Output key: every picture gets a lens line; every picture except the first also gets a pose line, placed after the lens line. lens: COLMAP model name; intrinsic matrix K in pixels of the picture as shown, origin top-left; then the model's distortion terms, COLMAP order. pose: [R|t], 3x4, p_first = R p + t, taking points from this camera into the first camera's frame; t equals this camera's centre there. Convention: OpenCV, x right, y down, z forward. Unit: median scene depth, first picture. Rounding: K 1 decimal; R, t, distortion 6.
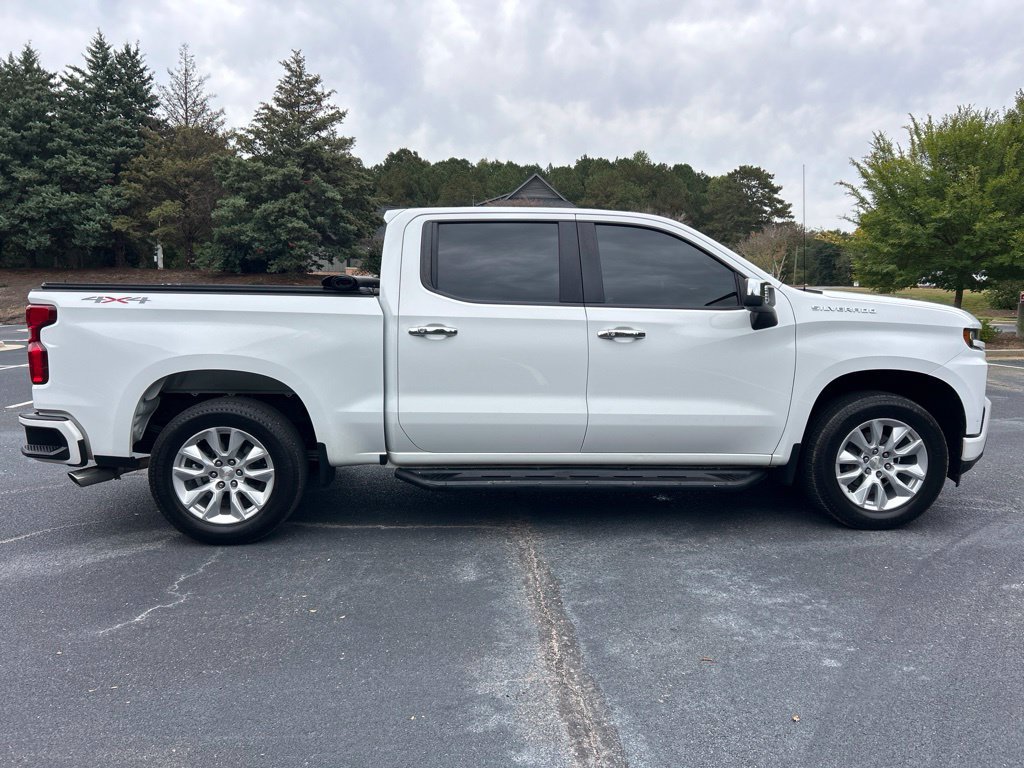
lens RADIAL K [[786.0, 0, 521.5], [0, 786.0, 386.3], [0, 0, 1]] dist [0.038092, -0.038231]
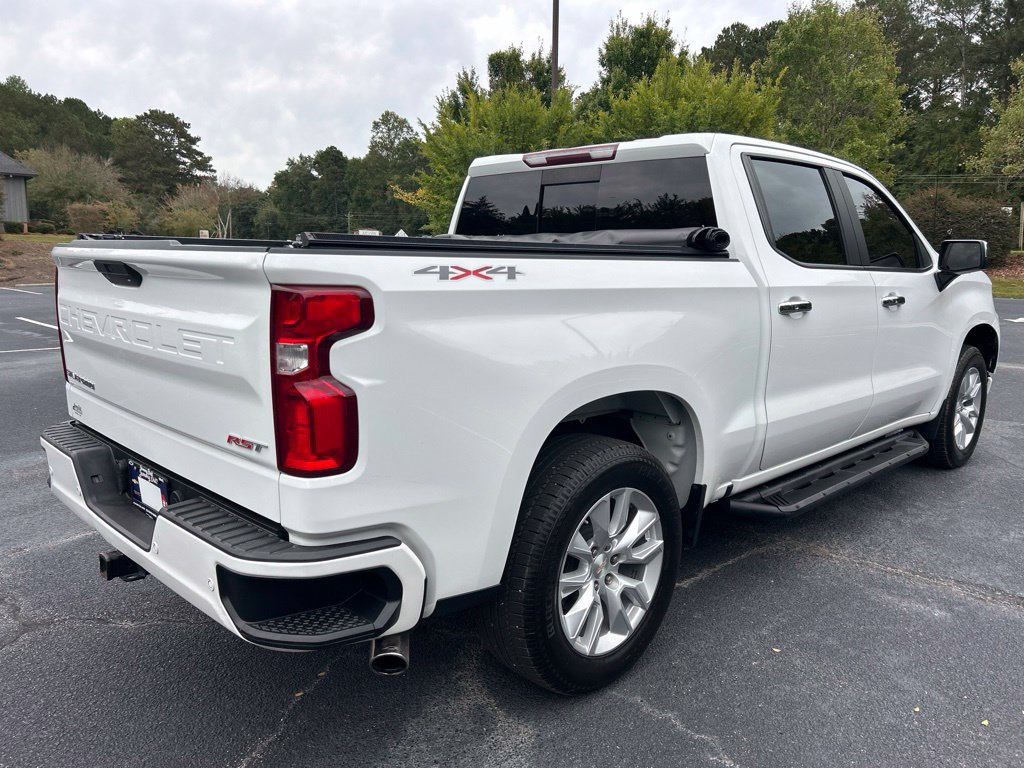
lens RADIAL K [[786.0, 0, 521.5], [0, 786.0, 386.3], [0, 0, 1]] dist [0.038092, -0.038231]
pose [[0.741891, -0.110497, 0.661353, -0.095190], [0.075926, 0.993828, 0.080873, -0.008980], [-0.666208, -0.009785, 0.745702, 0.072841]]
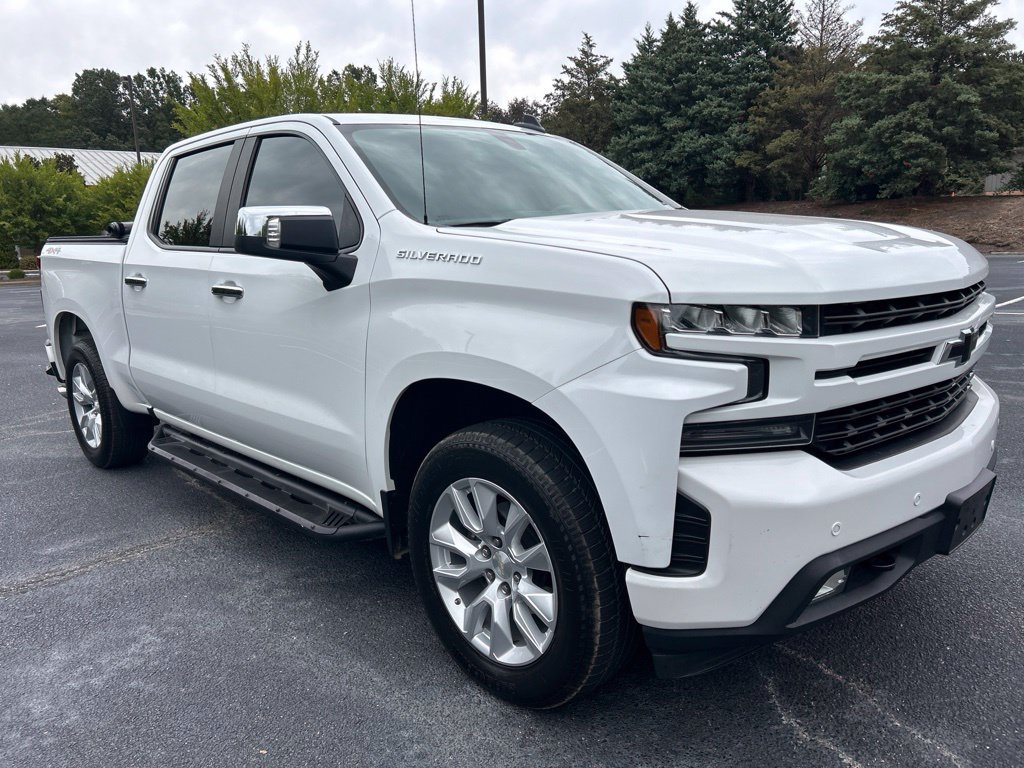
lens RADIAL K [[777.3, 0, 498.5], [0, 777.3, 380.9], [0, 0, 1]] dist [0.043722, -0.043420]
pose [[0.639725, 0.117587, -0.759556, 0.102137], [-0.055289, 0.992708, 0.107115, -0.009028], [0.766613, -0.026529, 0.641562, 0.087088]]
